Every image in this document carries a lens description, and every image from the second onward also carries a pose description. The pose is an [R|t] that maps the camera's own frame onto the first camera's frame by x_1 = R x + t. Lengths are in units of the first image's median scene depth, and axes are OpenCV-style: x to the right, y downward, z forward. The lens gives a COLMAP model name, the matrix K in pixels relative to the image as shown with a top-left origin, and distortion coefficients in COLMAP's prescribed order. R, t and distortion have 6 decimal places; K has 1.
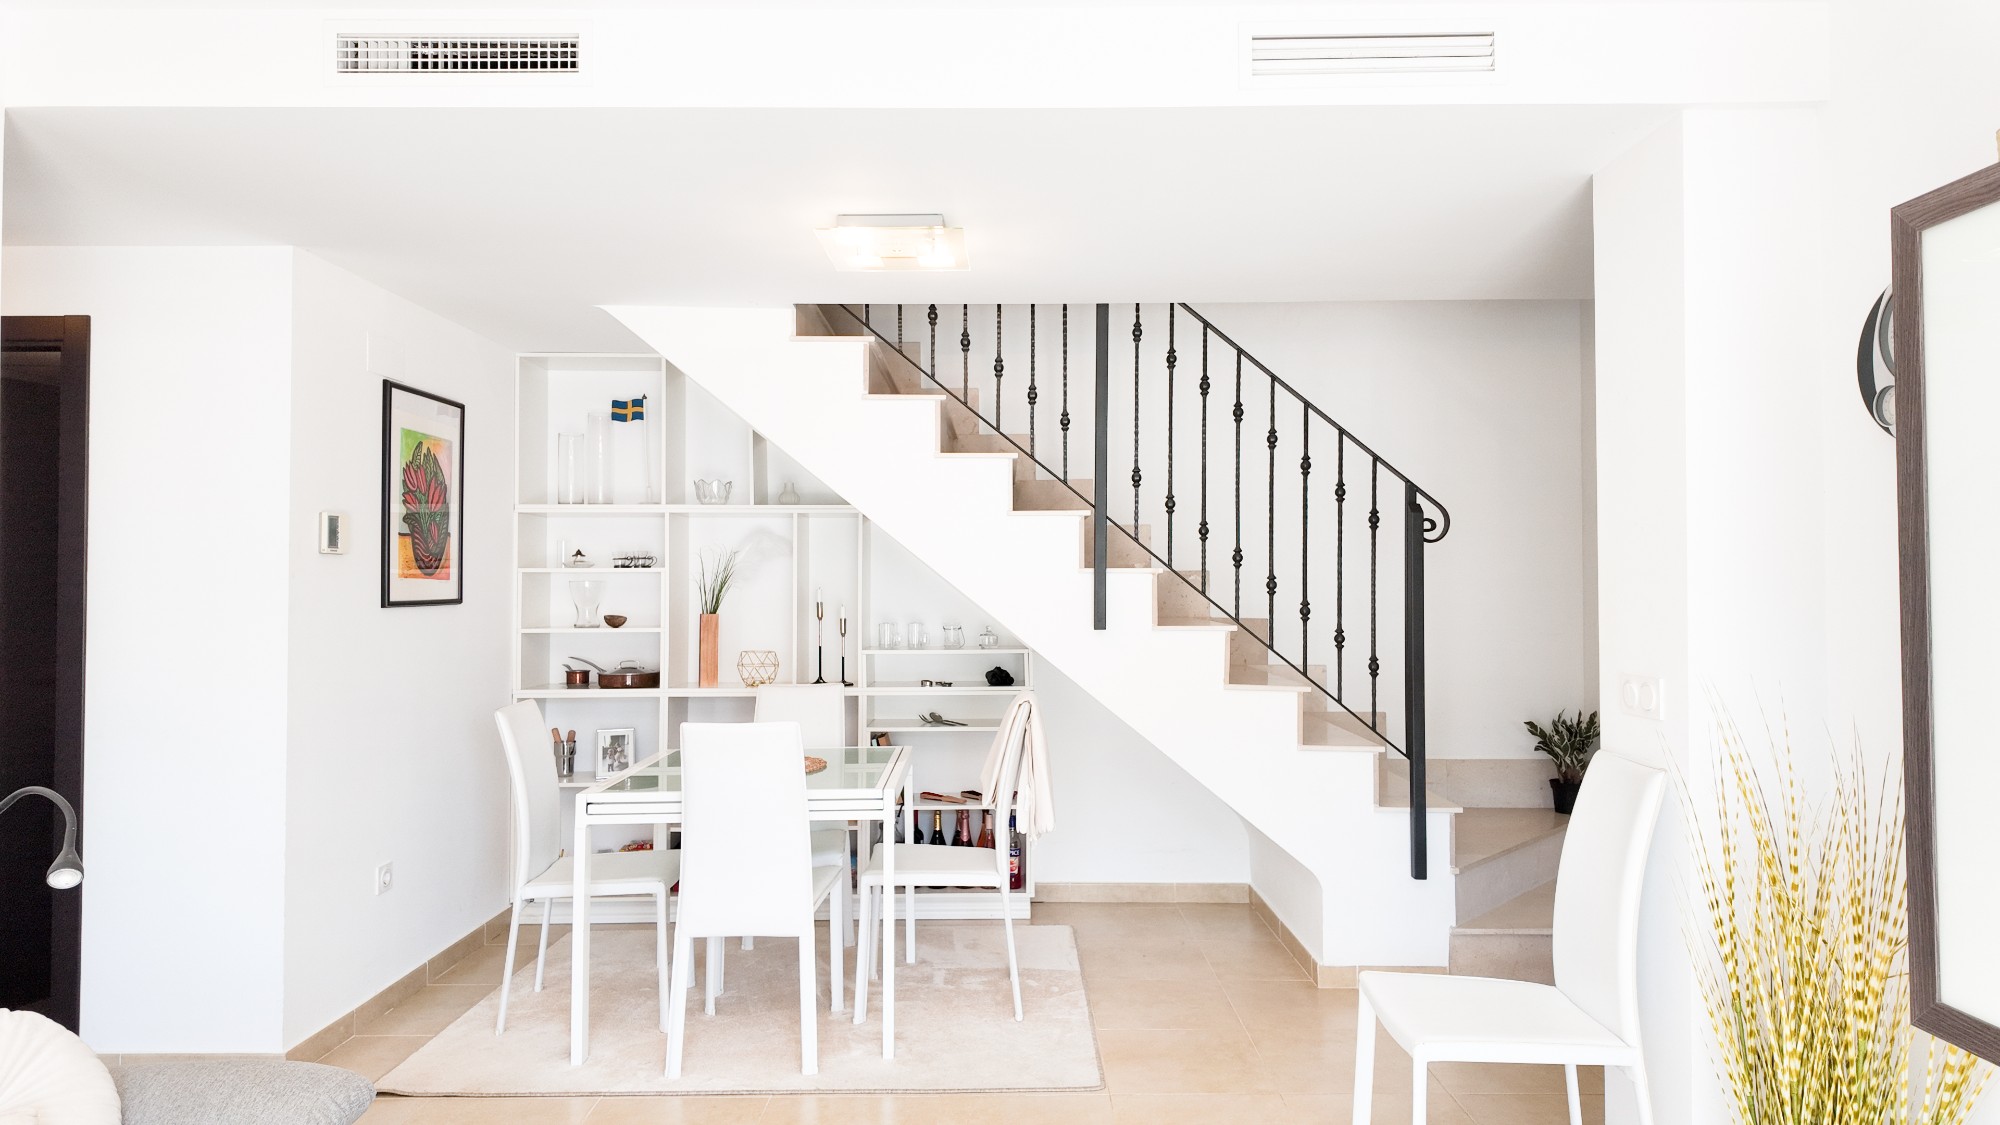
lens RADIAL K [[1173.2, 0, 1002.8], [0, 1173.2, 543.8], [0, 0, 1]] dist [0.072397, -0.074032]
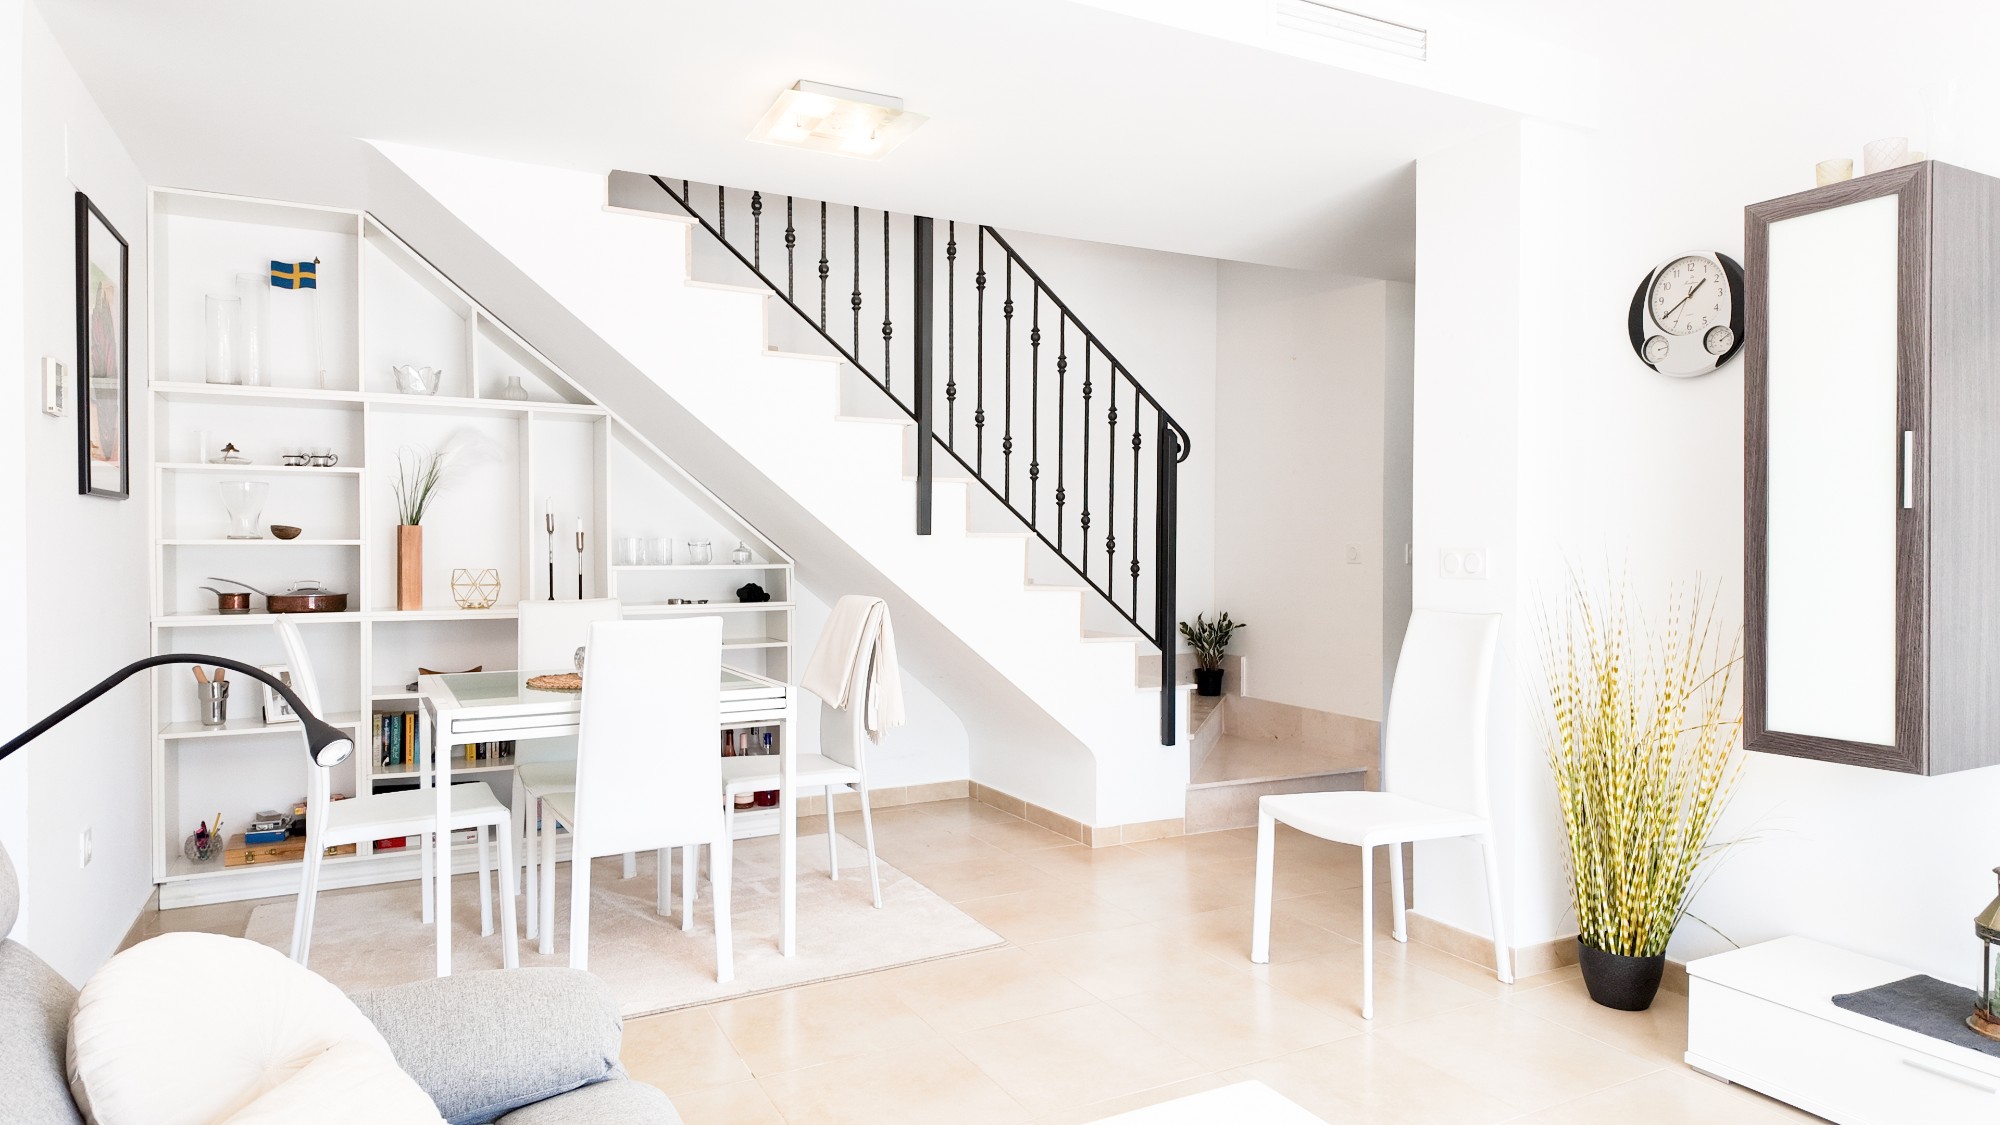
lens RADIAL K [[1152.7, 0, 1000.0], [0, 1152.7, 562.5], [0, 0, 1]] dist [0.012759, -0.025561]
pose [[0.877714, -0.001139, 0.479184, -0.335509], [-0.019939, 0.999044, 0.038897, 0.055168], [-0.478770, -0.043695, 0.876852, 0.074538]]
